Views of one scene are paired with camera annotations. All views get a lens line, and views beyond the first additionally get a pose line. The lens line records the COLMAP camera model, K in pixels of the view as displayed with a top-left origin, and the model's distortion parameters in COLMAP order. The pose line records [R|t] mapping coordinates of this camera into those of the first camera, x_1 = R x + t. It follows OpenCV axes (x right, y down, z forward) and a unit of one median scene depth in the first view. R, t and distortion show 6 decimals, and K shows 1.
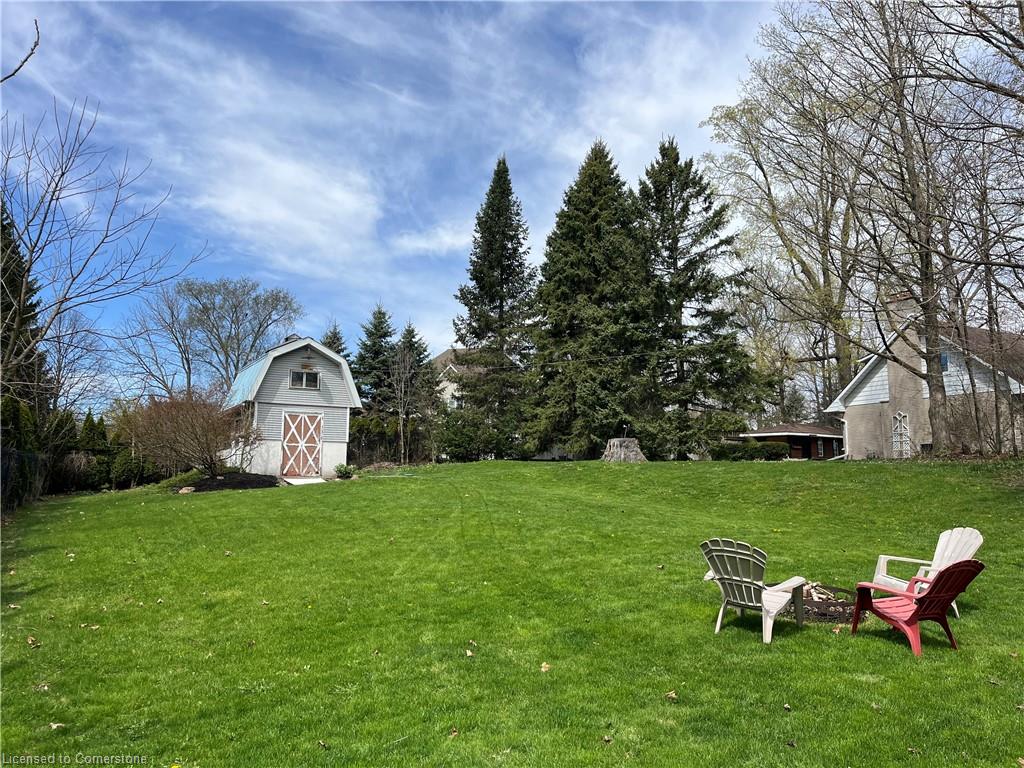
lens RADIAL K [[775.7, 0, 519.4], [0, 775.7, 381.6], [0, 0, 1]] dist [0.072778, -0.089958]
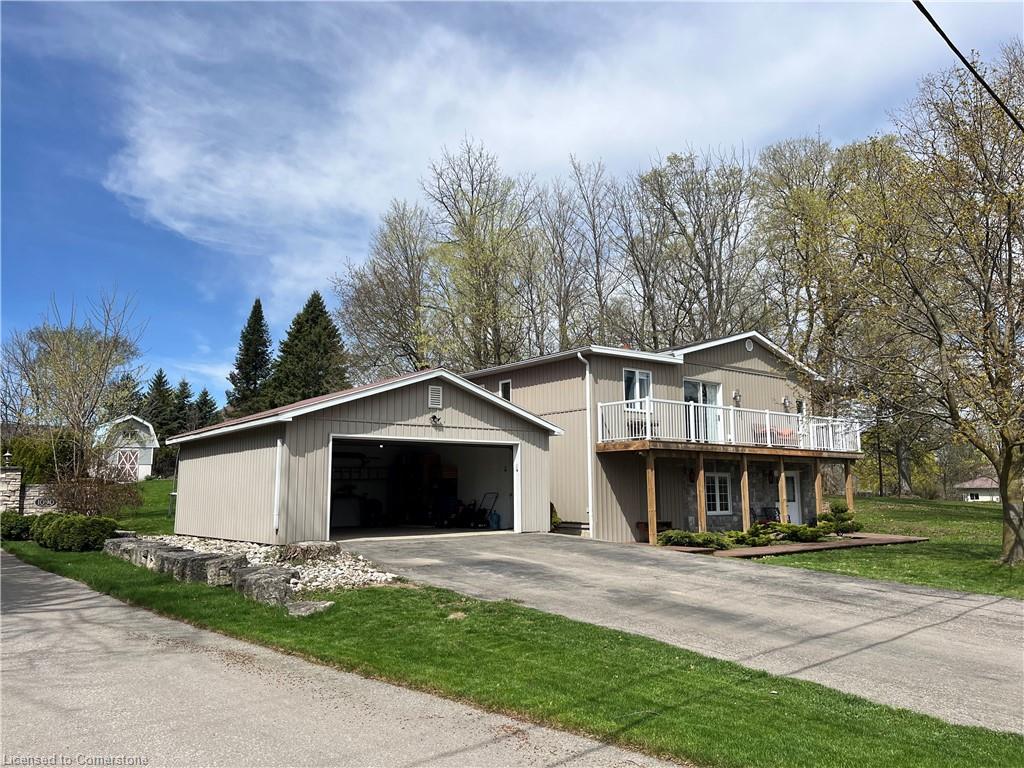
lens RADIAL K [[775.7, 0, 519.4], [0, 775.7, 381.6], [0, 0, 1]] dist [0.072778, -0.089958]
pose [[0.984790, 0.009390, 0.173498, 0.256219], [-0.006971, 0.999870, -0.014548, -0.080439], [-0.173612, 0.013117, 0.984727, -0.833193]]
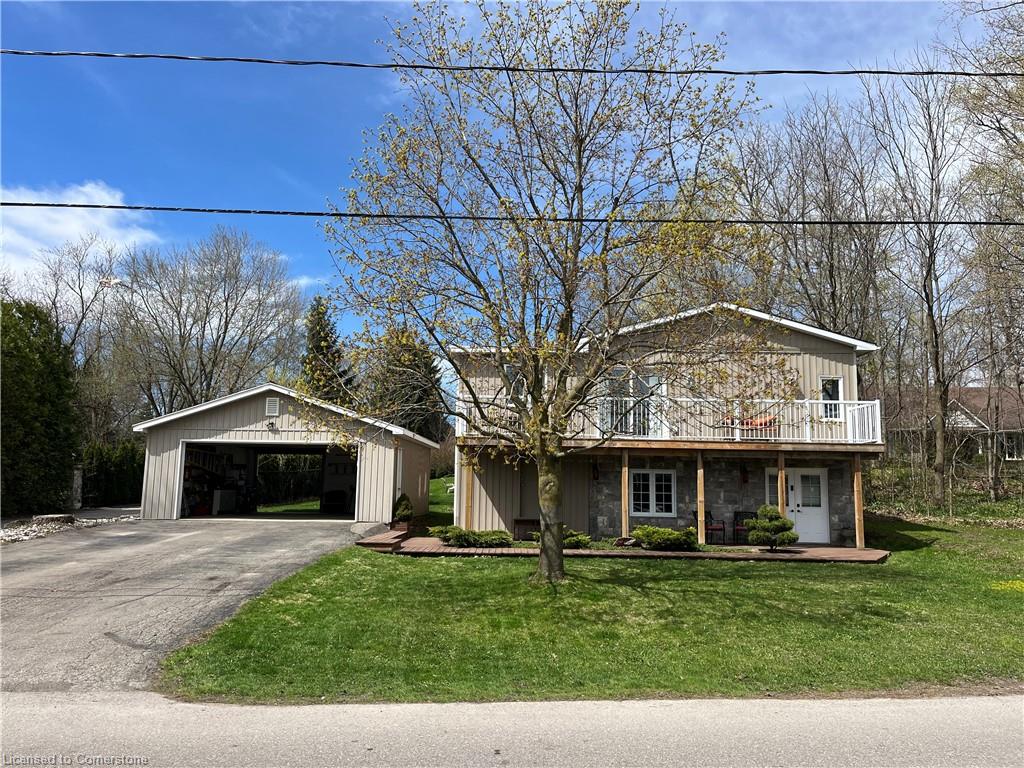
lens RADIAL K [[775.7, 0, 519.4], [0, 775.7, 381.6], [0, 0, 1]] dist [0.072778, -0.089958]
pose [[0.875788, -0.059773, -0.478981, 0.709055], [0.054113, 0.998206, -0.025626, -0.071704], [0.479653, -0.003476, 0.877451, -0.781740]]
